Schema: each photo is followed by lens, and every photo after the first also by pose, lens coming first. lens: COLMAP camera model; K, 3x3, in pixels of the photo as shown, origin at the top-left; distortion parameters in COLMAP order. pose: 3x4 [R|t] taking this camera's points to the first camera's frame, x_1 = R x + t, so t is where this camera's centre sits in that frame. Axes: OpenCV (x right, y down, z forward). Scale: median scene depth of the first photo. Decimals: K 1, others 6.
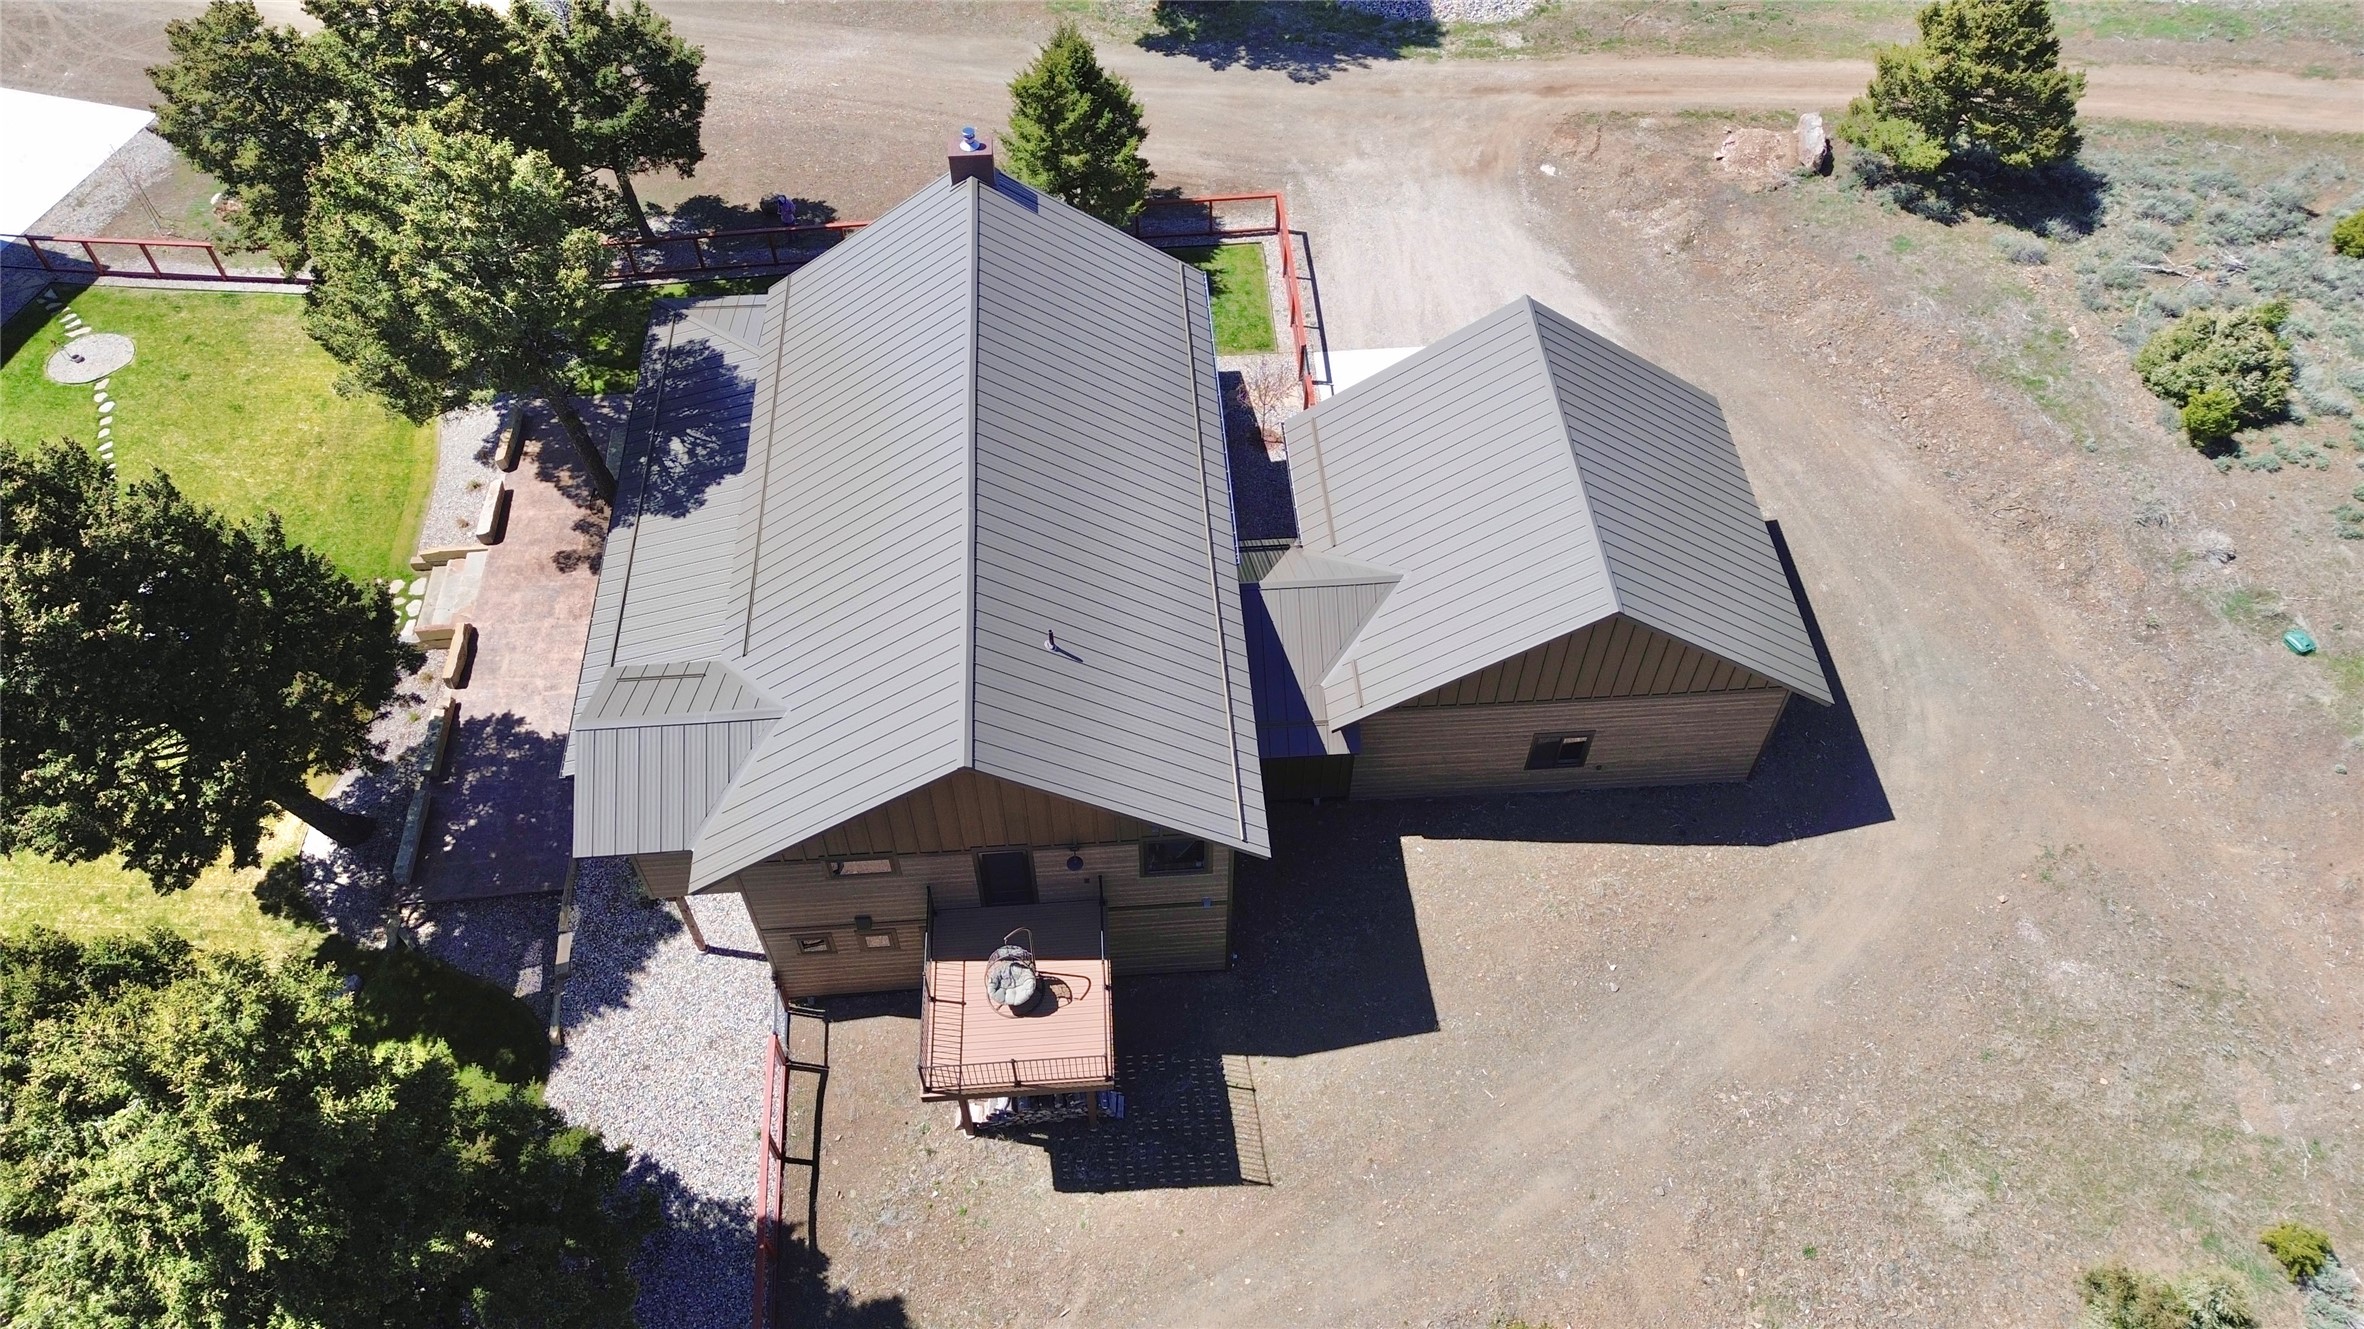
lens RADIAL K [[1653.6, 0, 1173.9], [0, 1653.6, 664.8], [0, 0, 1]] dist [0.064446, -0.056583]
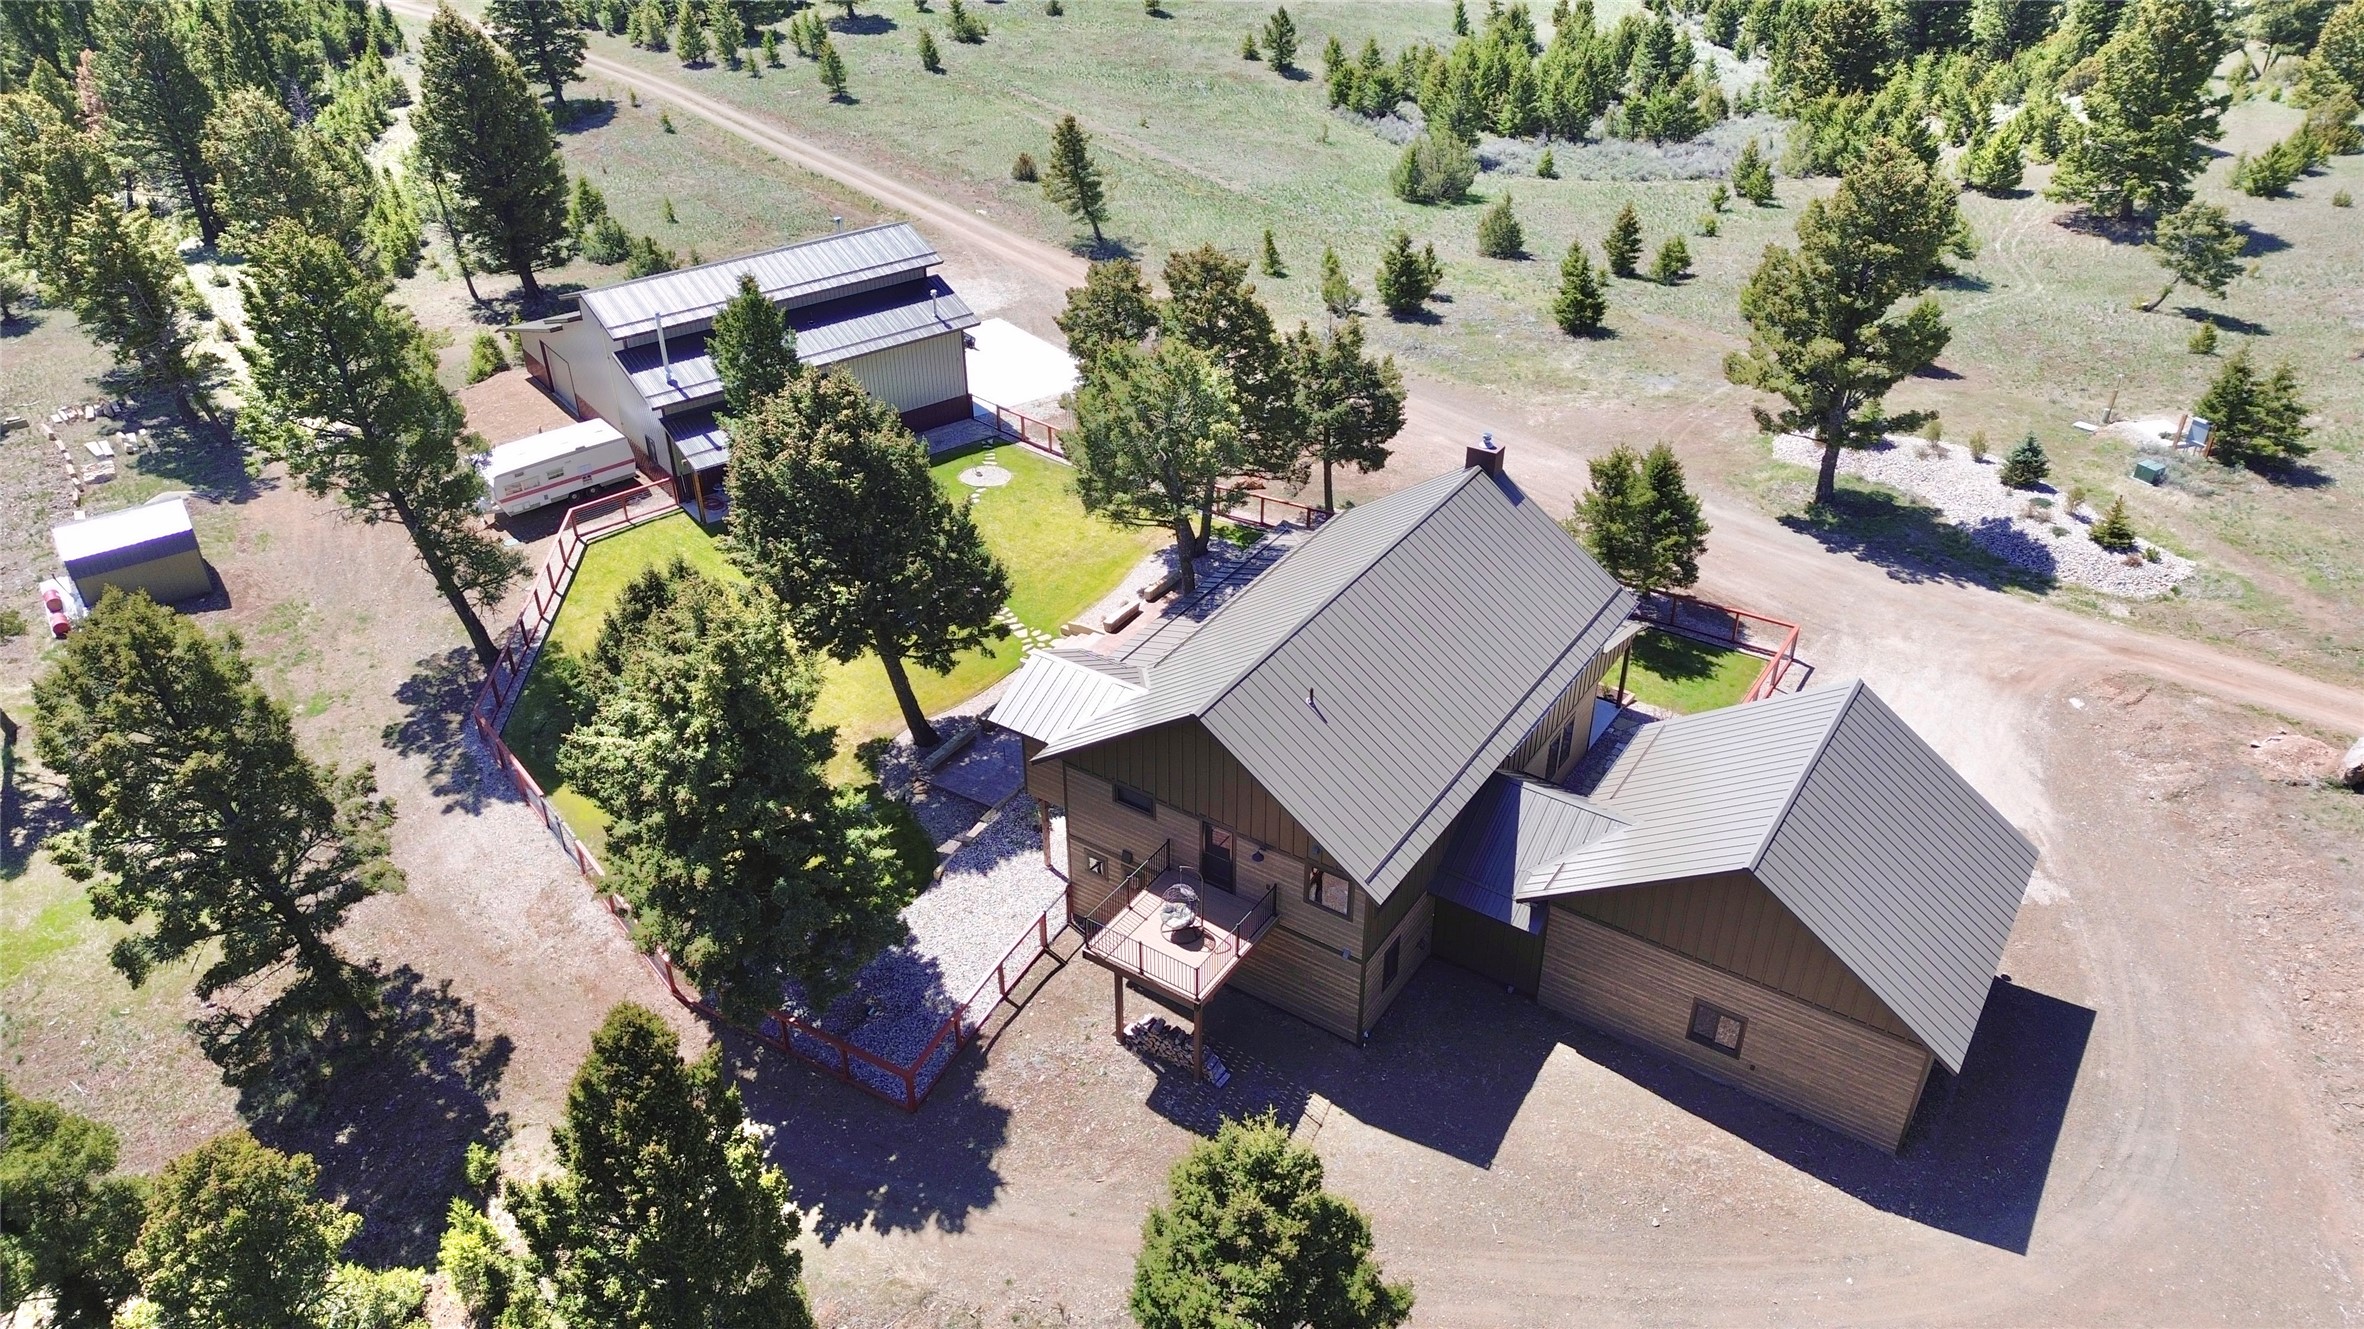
lens RADIAL K [[1653.6, 0, 1173.9], [0, 1653.6, 664.8], [0, 0, 1]] dist [0.064446, -0.056583]
pose [[0.792641, 0.328131, -0.513859, 0.441589], [-0.477863, 0.857780, -0.189370, 0.229636], [0.378640, 0.395657, 0.836713, -0.178857]]
